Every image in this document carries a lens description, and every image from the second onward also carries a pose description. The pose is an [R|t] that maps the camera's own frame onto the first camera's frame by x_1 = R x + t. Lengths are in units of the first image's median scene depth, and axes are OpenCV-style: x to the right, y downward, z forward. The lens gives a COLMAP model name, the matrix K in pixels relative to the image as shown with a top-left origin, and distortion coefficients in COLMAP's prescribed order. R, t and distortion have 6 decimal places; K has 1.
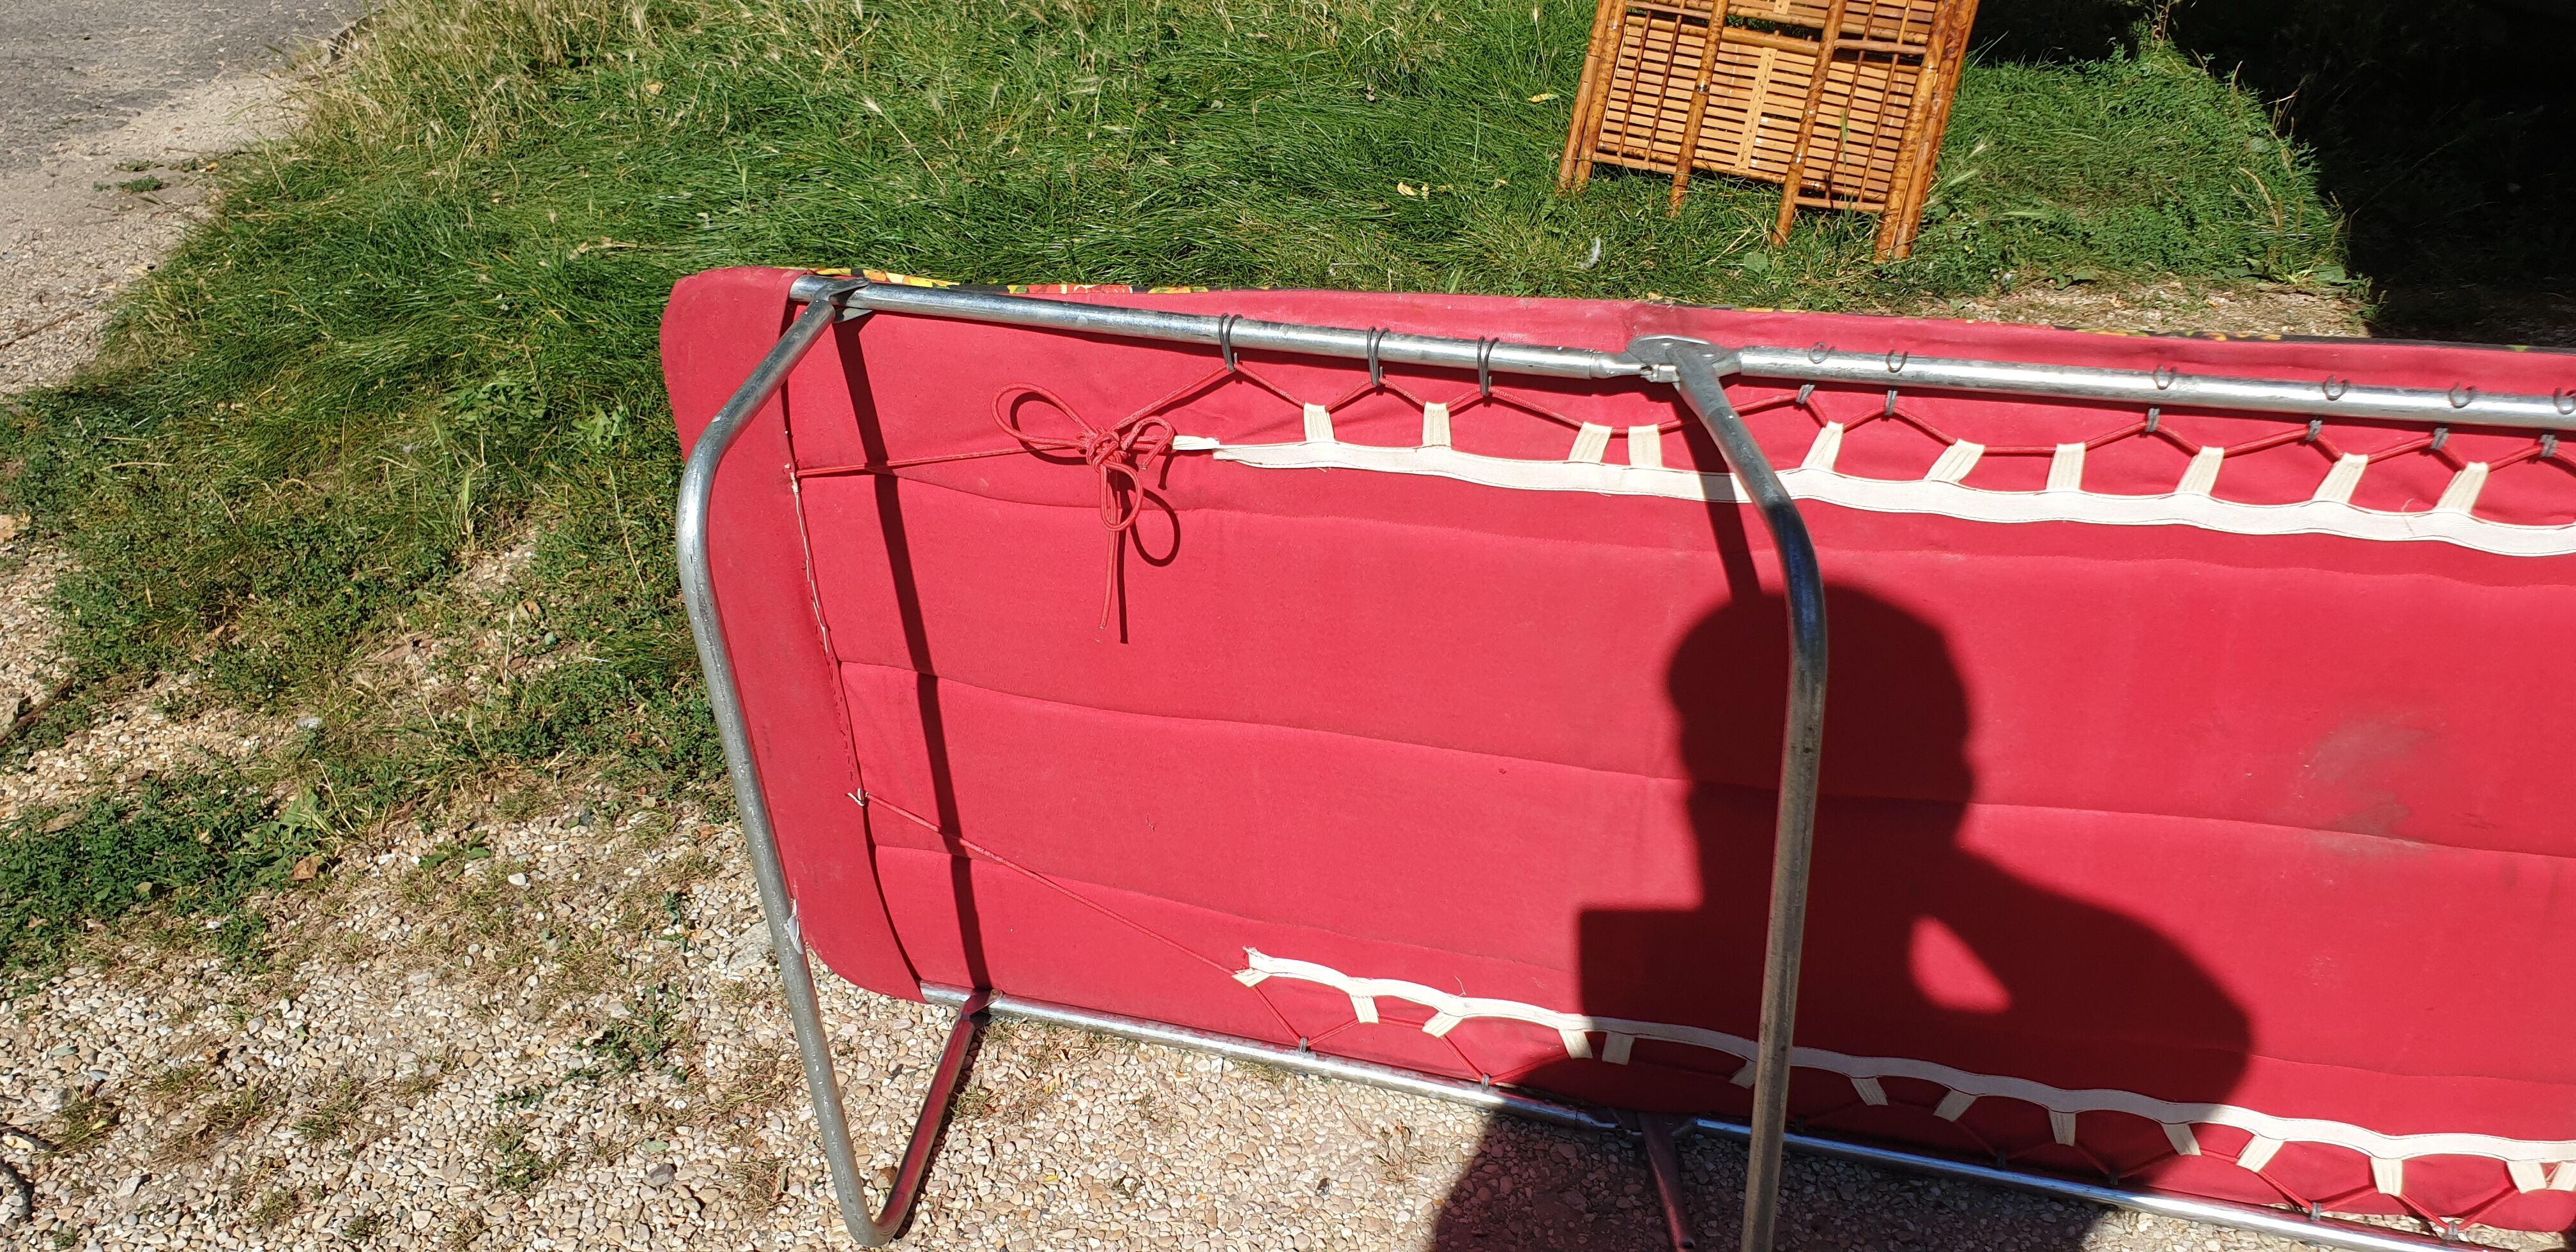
lens RADIAL K [[1987.1, 0, 1285.5], [0, 1987.1, 671.4], [0, 0, 1]] dist [0.058813, -0.075565]
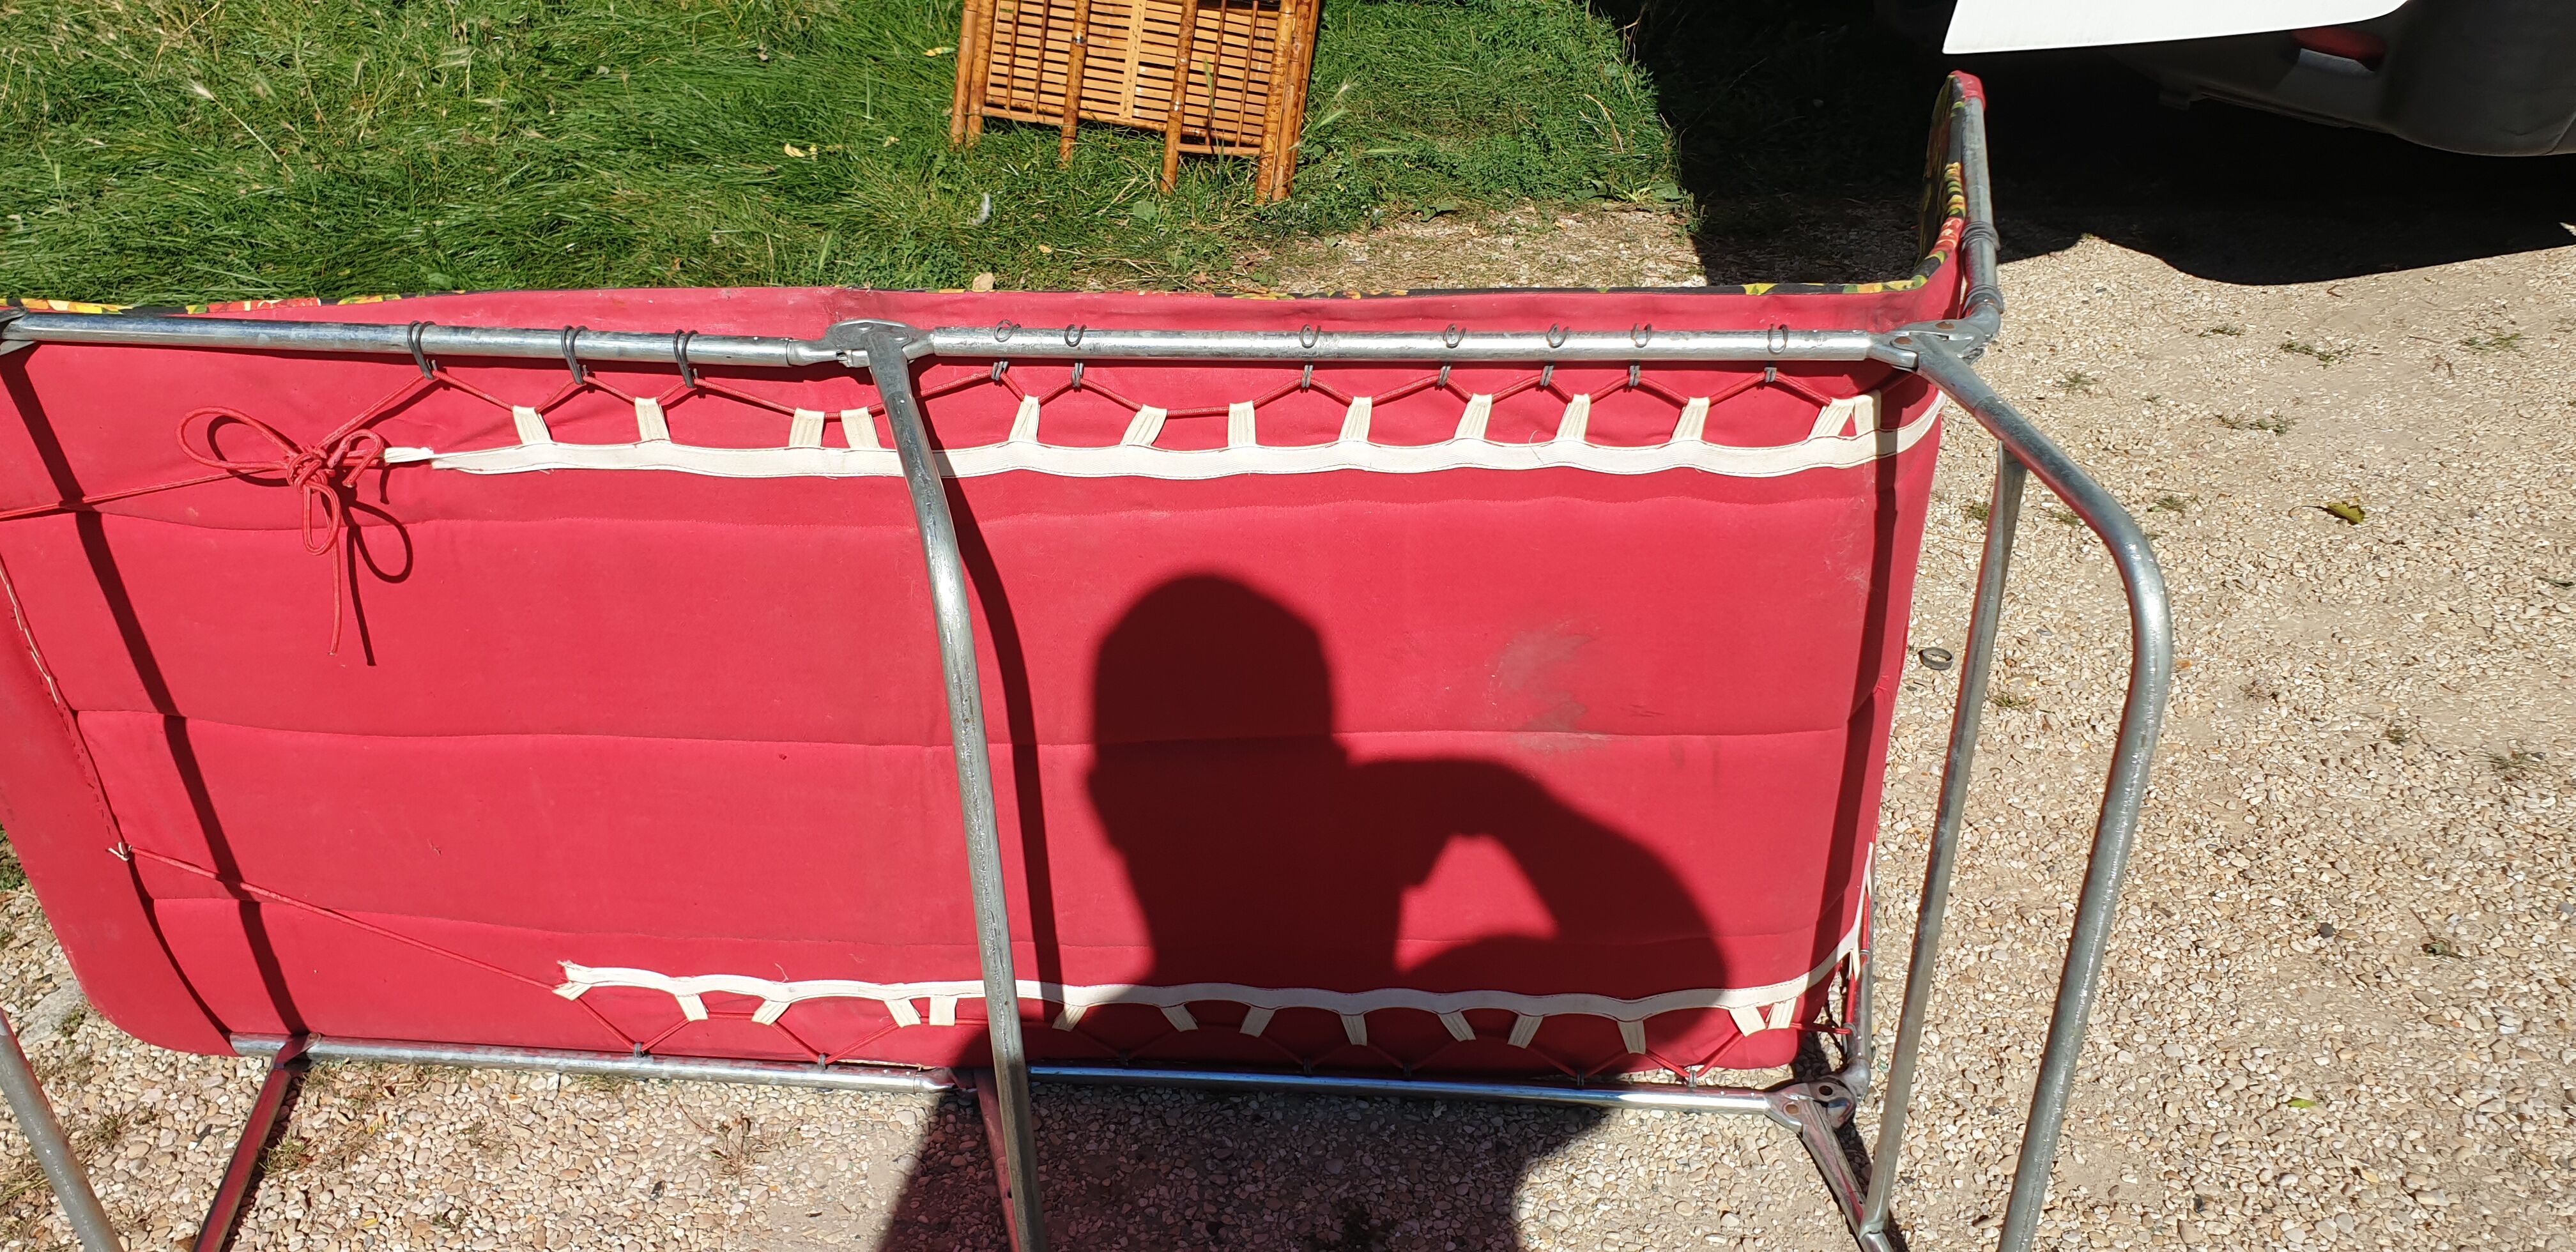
lens RADIAL K [[1987.1, 0, 1273.1], [0, 1987.1, 632.3], [0, 0, 1]] dist [0.058813, -0.075565]
pose [[0.978002, -0.096256, 0.185058, 0.155280], [0.093488, 0.995340, 0.023642, -0.011658], [-0.186471, -0.005821, 0.982443, -0.030605]]
